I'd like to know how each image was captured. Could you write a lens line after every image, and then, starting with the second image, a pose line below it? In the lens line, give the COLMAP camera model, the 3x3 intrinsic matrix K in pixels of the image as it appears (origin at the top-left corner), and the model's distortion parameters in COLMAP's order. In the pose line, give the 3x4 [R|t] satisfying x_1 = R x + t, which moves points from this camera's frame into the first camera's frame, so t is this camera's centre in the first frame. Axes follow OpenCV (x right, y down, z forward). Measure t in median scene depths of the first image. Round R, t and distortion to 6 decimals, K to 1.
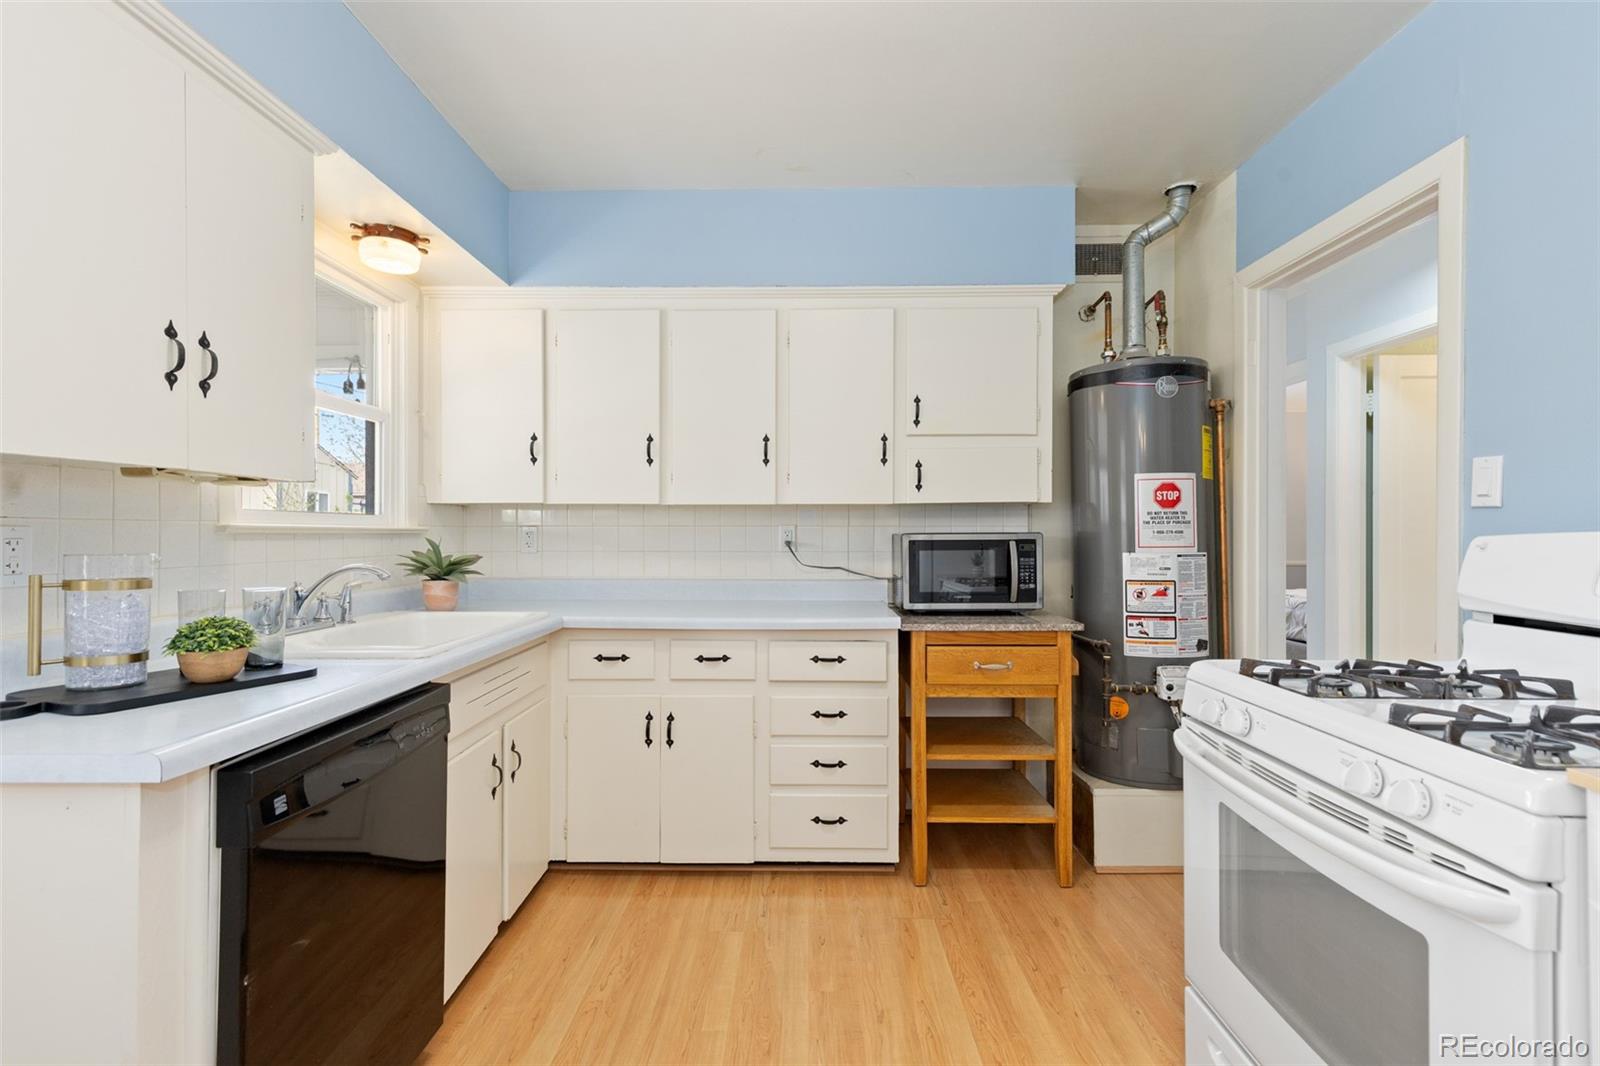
lens RADIAL K [[731.3, 0, 793.4], [0, 731.3, 528.9], [0, 0, 1]] dist [0.009127, -0.001760]
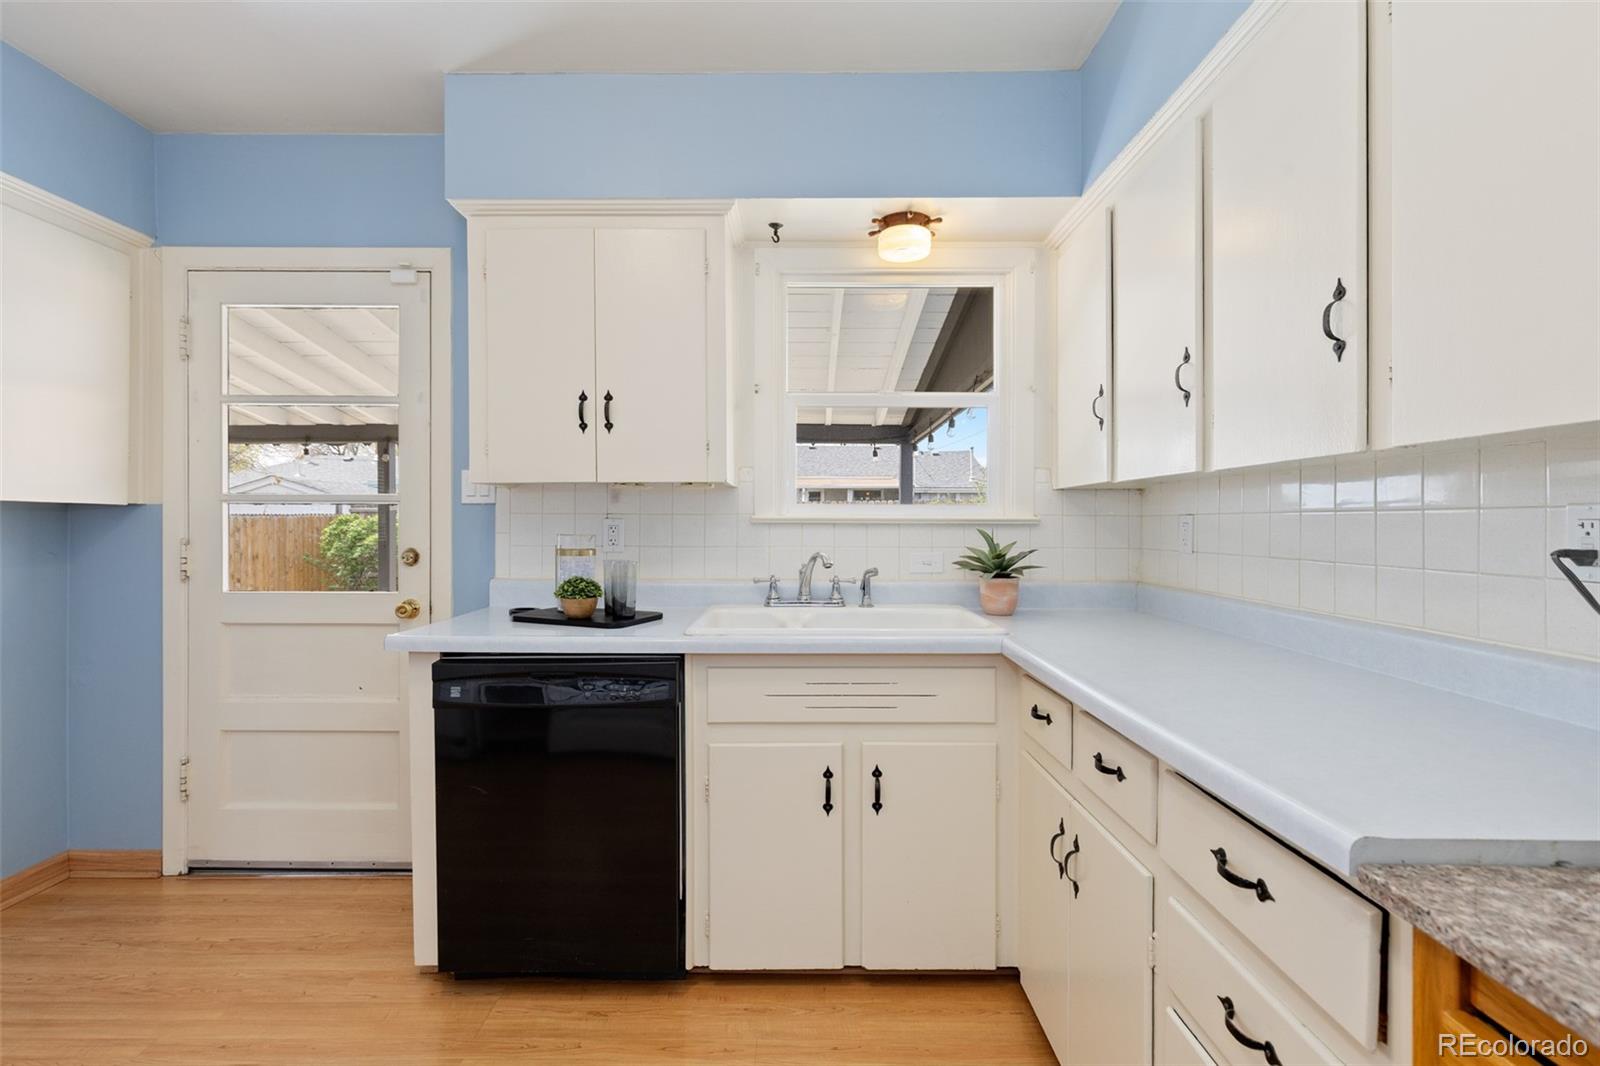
lens RADIAL K [[731.3, 0, 794.4], [0, 731.3, 525.6], [0, 0, 1]] dist [0.009127, -0.001760]
pose [[0.014934, 0.004521, -0.999878, 0.407322], [0.003309, 0.999984, 0.004571, 0.003381], [0.999883, -0.003377, 0.014919, 0.771292]]
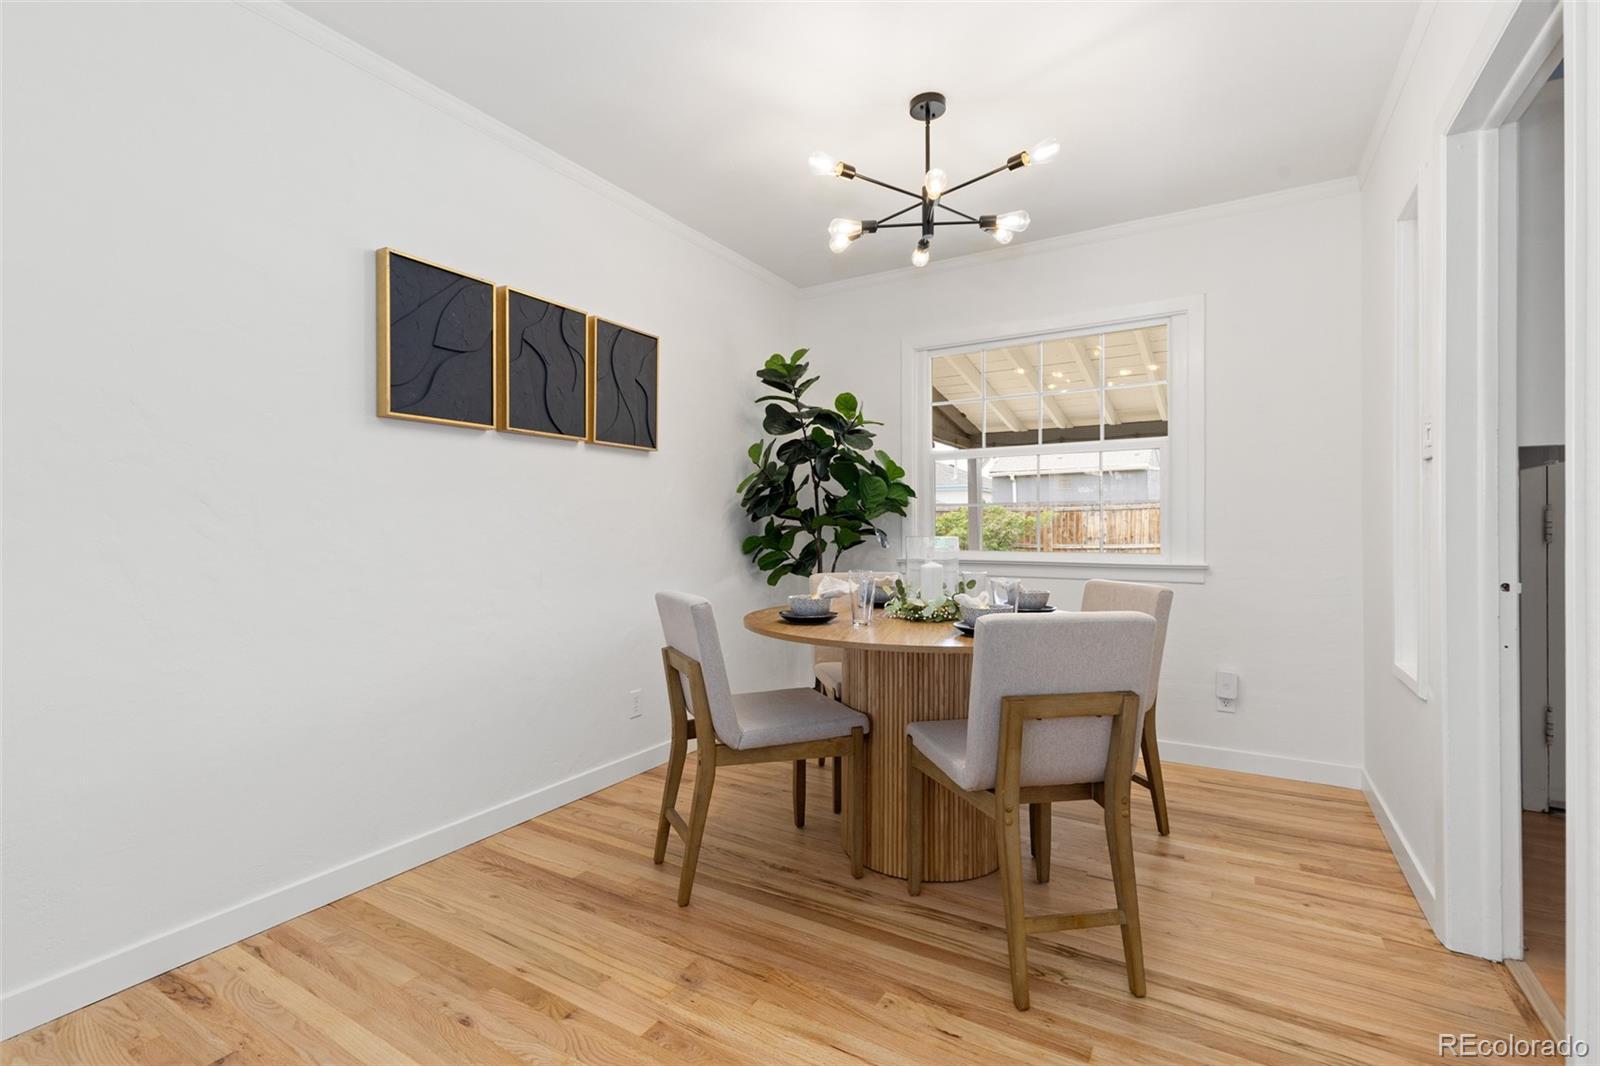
lens RADIAL K [[731.3, 0, 786.2], [0, 731.3, 525.1], [0, 0, 1]] dist [0.009127, -0.001760]
pose [[-0.489891, 0.001357, -0.871783, 0.897635], [0.005965, 0.999981, -0.001796, 0.046862], [0.871763, -0.006080, -0.489890, -0.472659]]
